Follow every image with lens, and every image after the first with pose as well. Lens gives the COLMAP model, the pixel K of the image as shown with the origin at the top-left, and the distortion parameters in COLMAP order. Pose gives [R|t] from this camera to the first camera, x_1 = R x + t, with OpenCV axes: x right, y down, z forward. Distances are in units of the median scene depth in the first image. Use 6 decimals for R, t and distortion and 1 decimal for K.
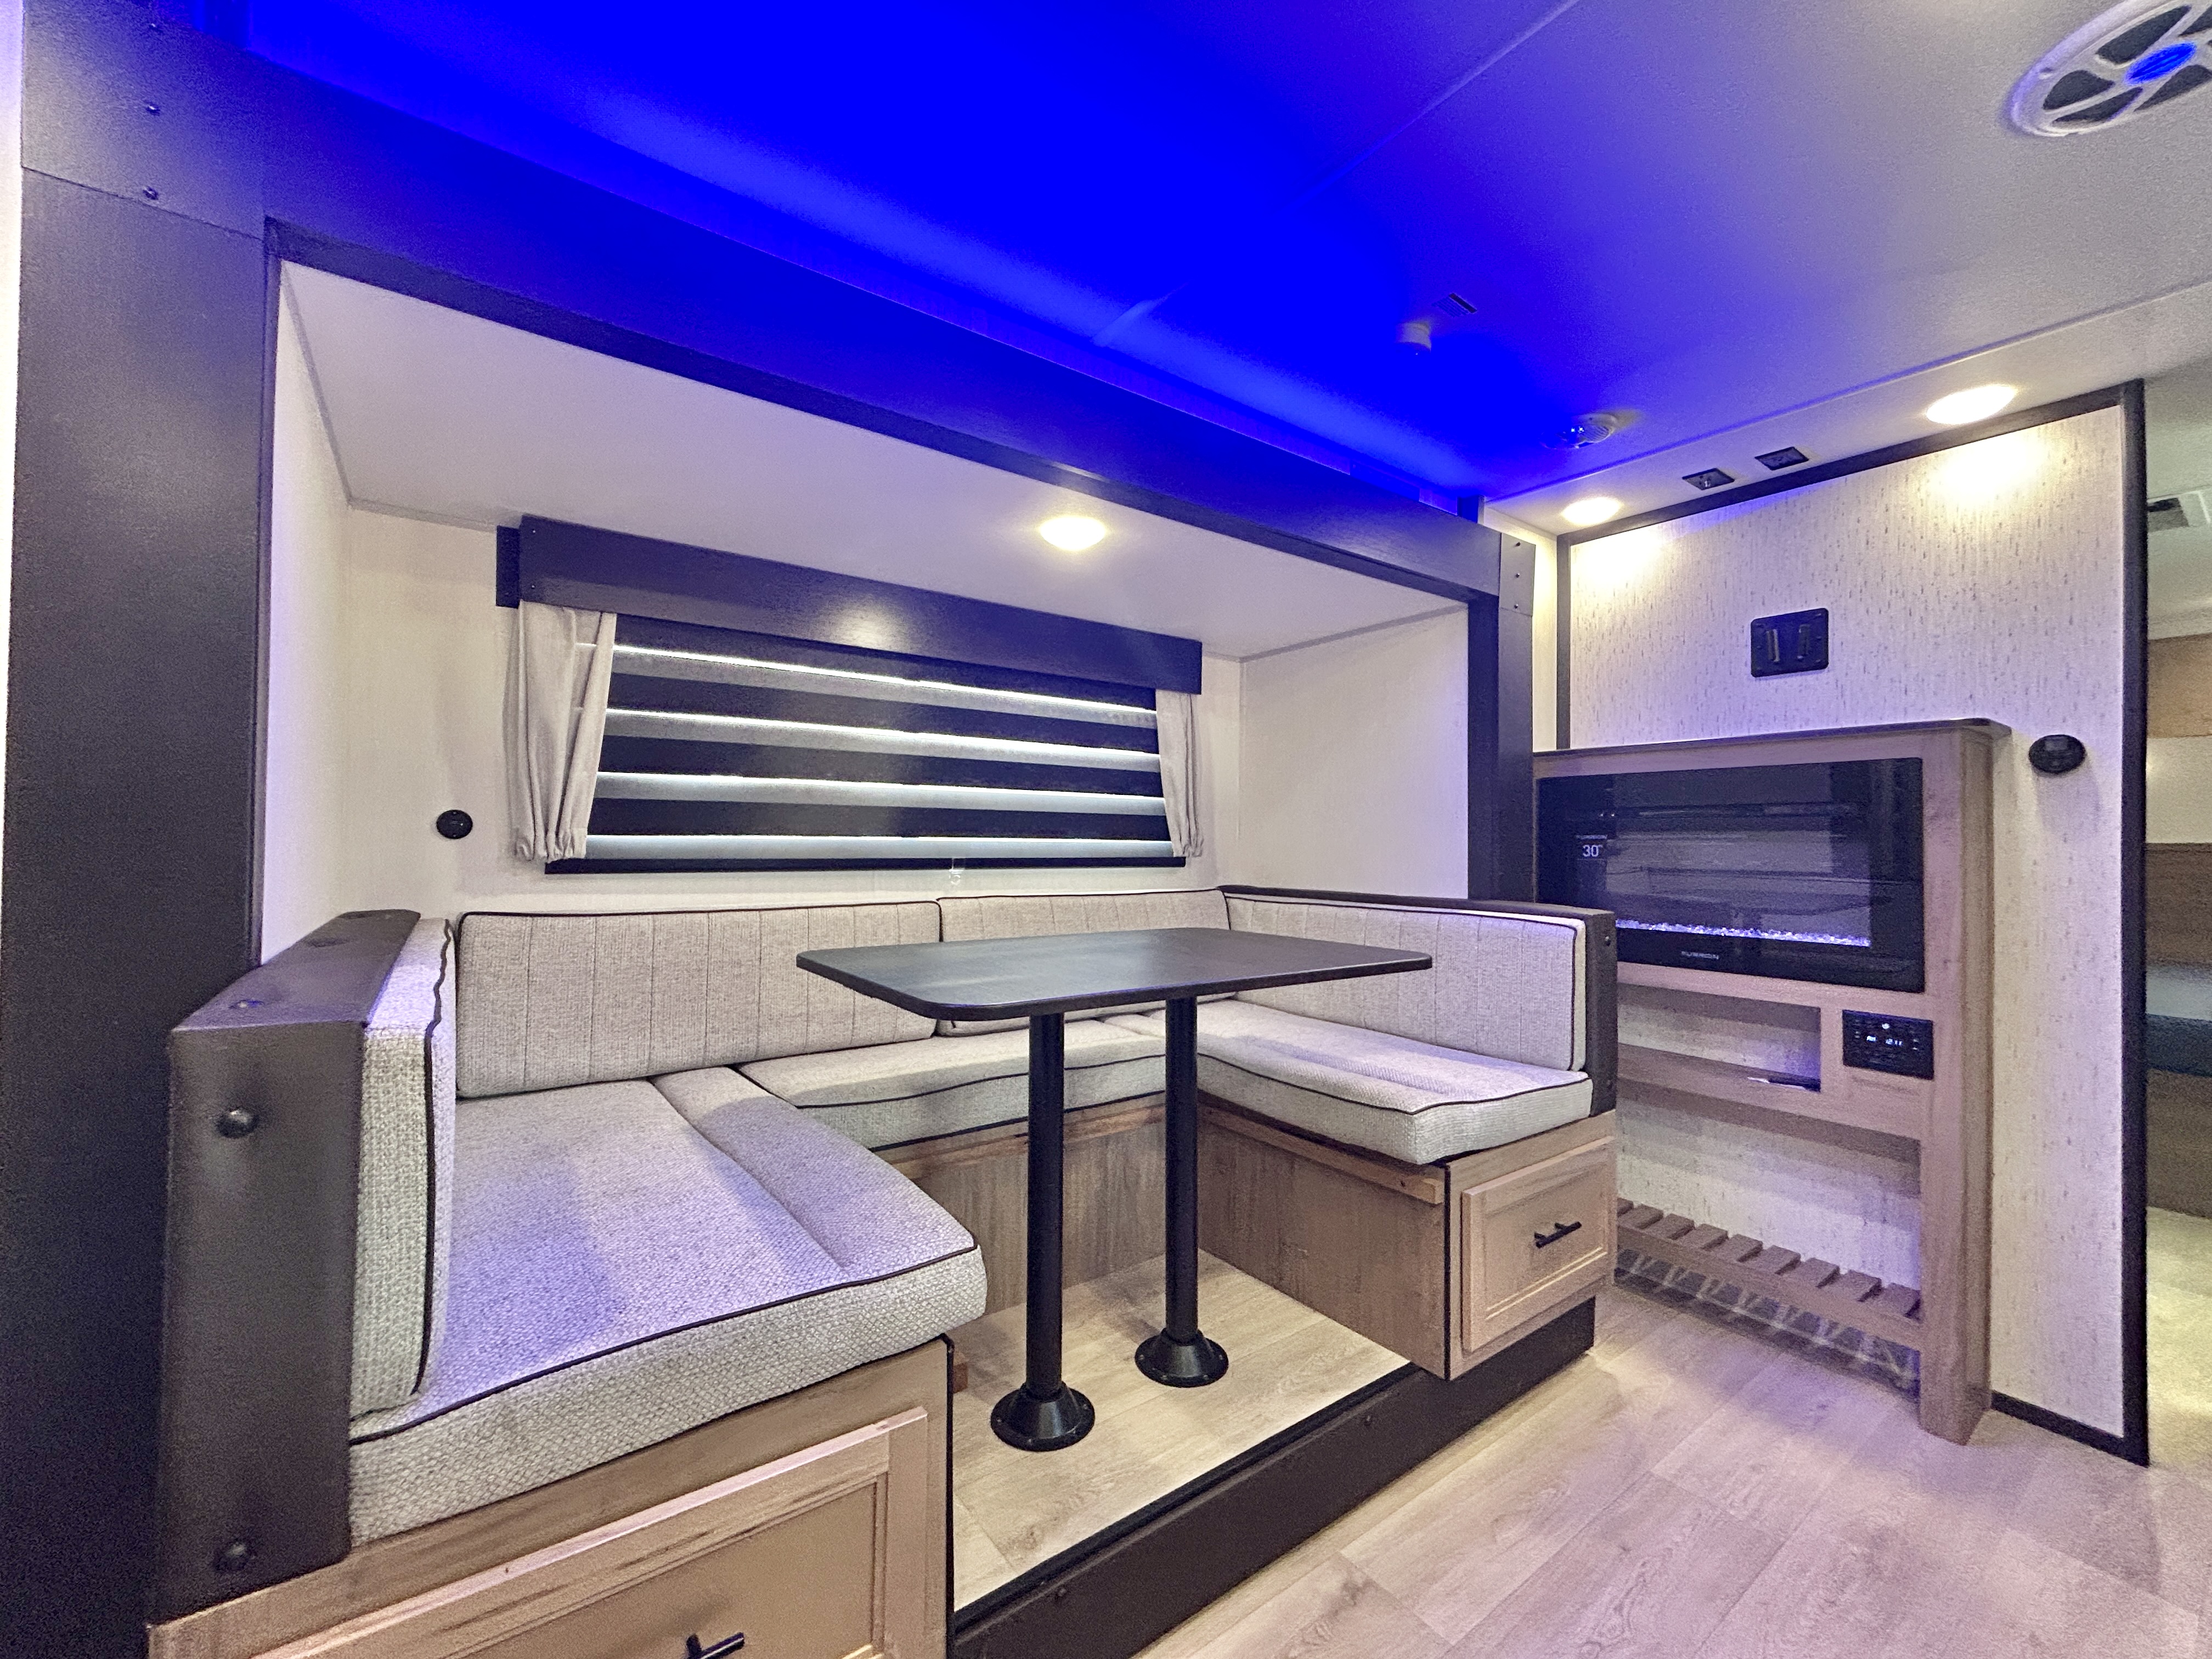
lens RADIAL K [[889.9, 0, 1101.0], [0, 889.9, 819.3], [0, 0, 1]] dist [0.000618, 0.000155]
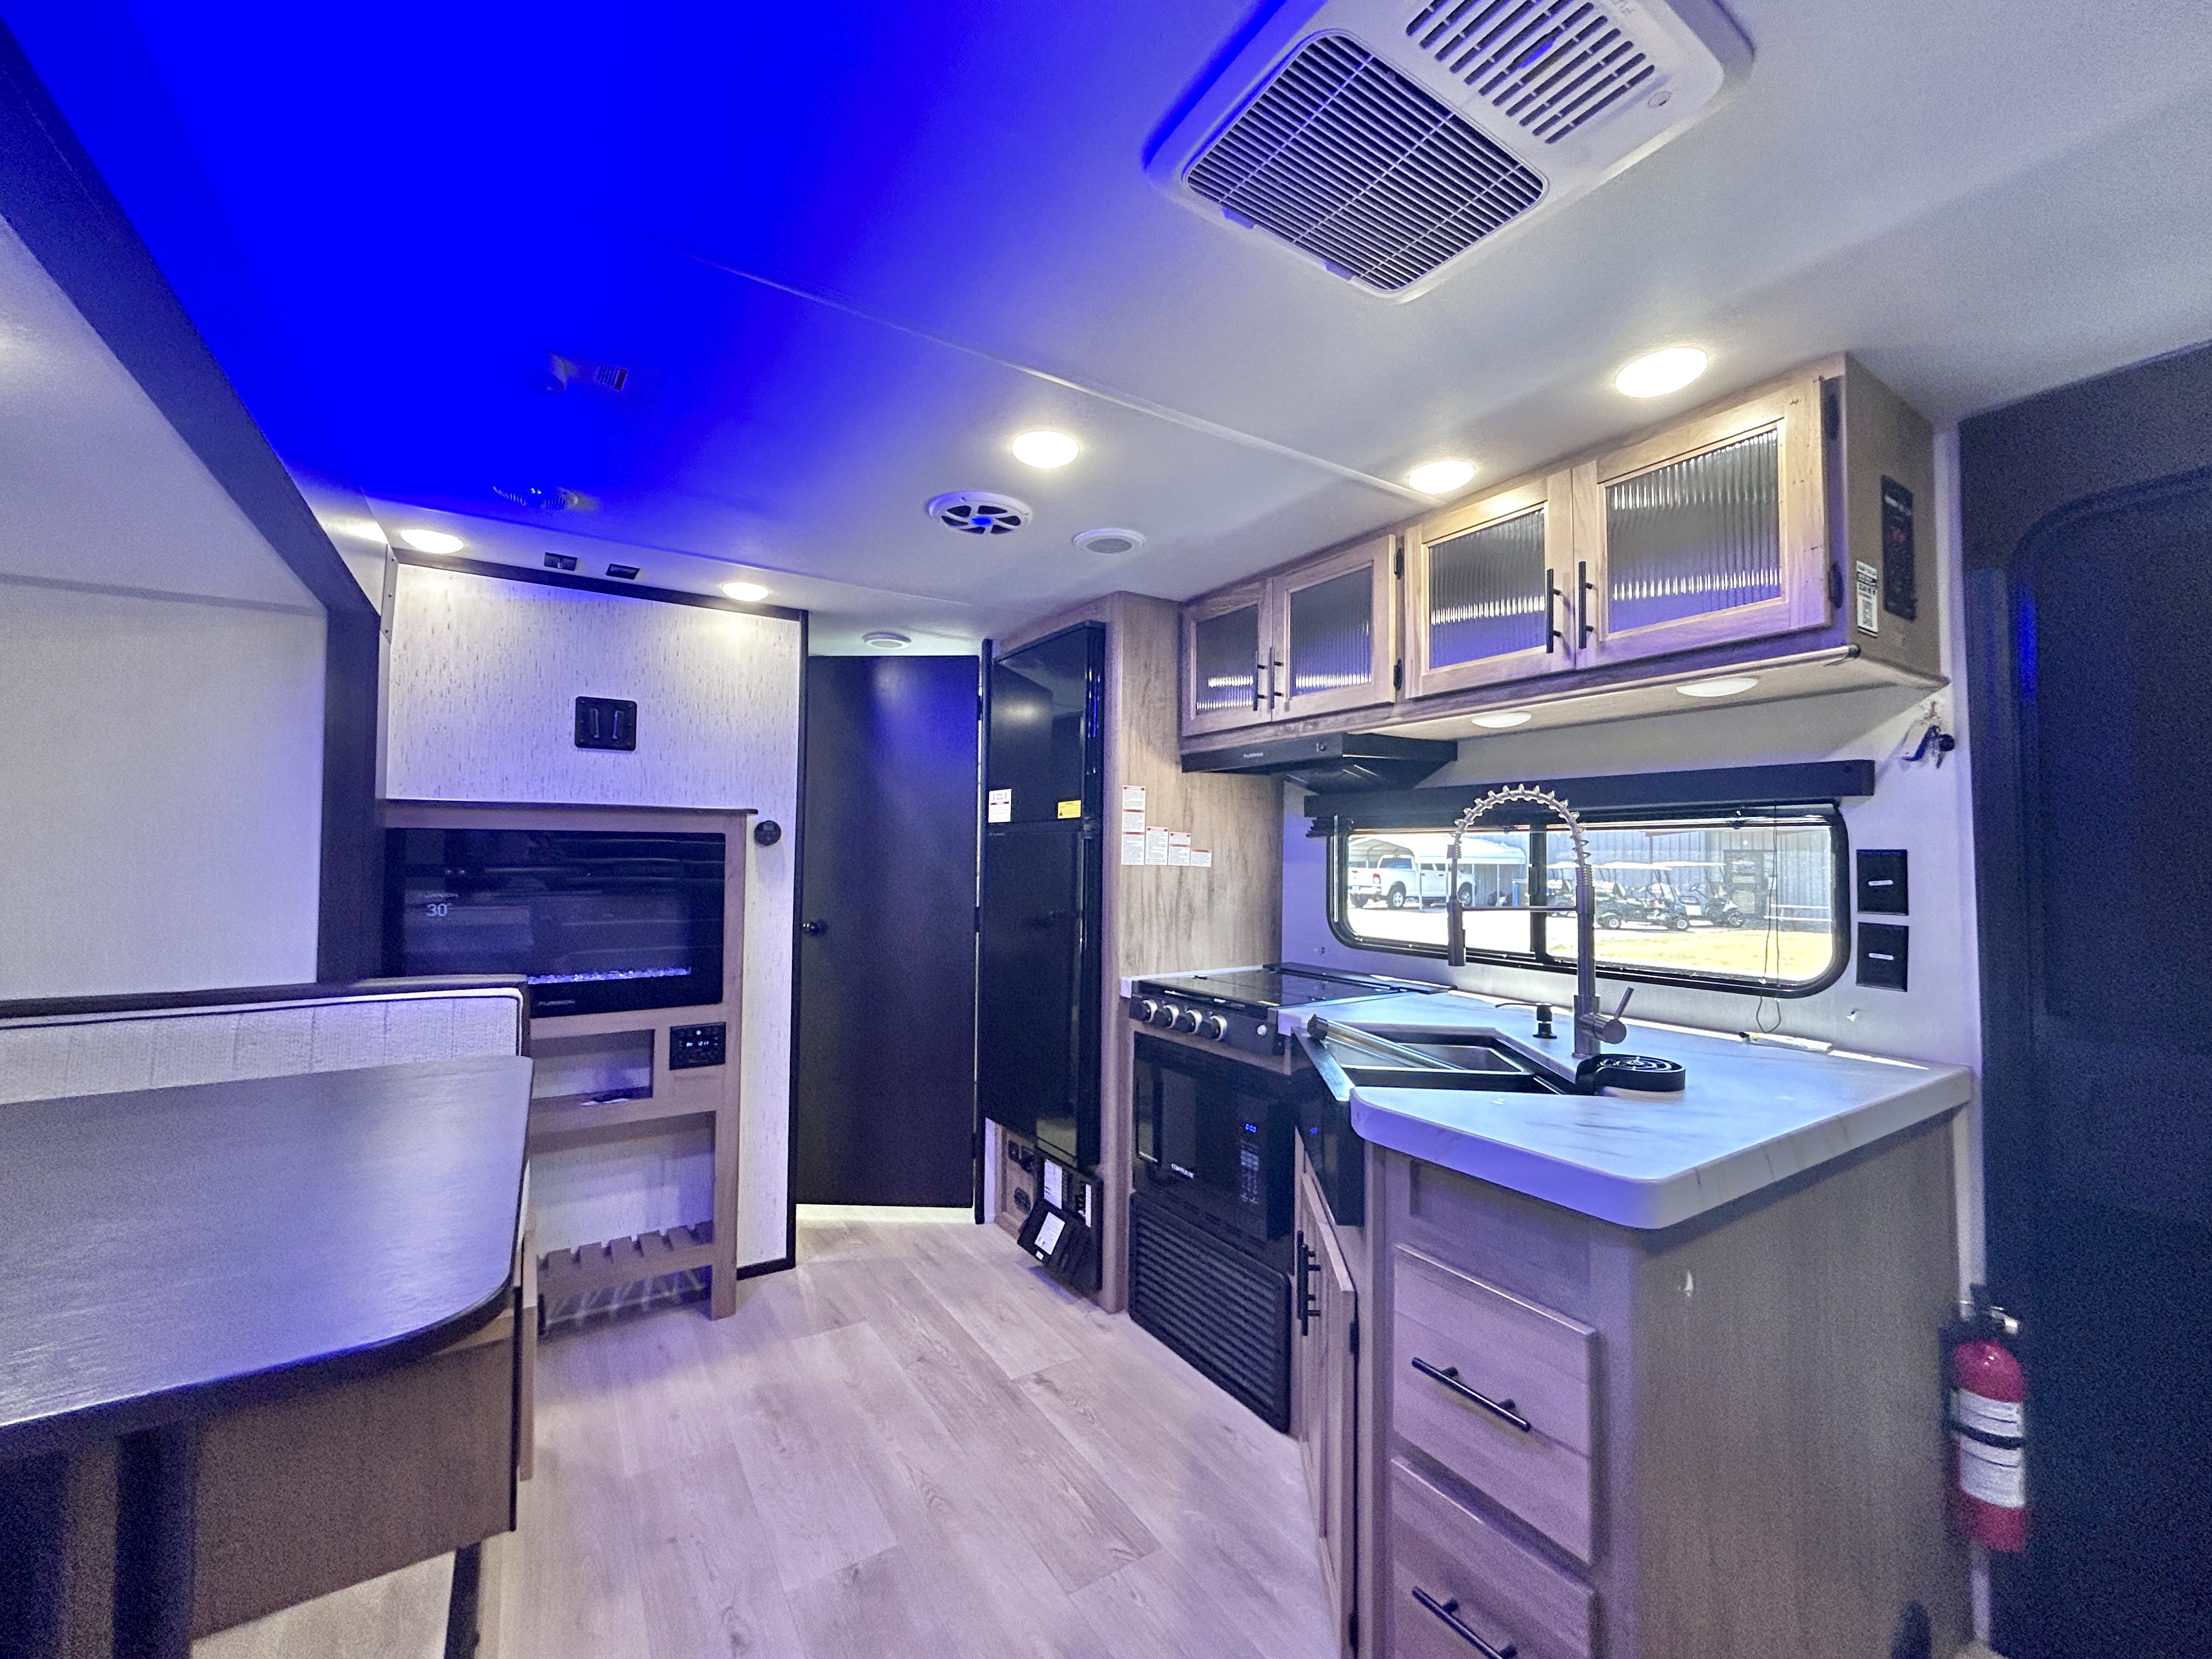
lens RADIAL K [[889.9, 0, 1101.0], [0, 889.9, 819.3], [0, 0, 1]] dist [0.000618, 0.000155]
pose [[0.062986, 0.032400, 0.997488, -0.409940], [-0.029688, 0.999091, -0.030578, -0.062813], [-0.997573, -0.027688, 0.063891, 0.307029]]
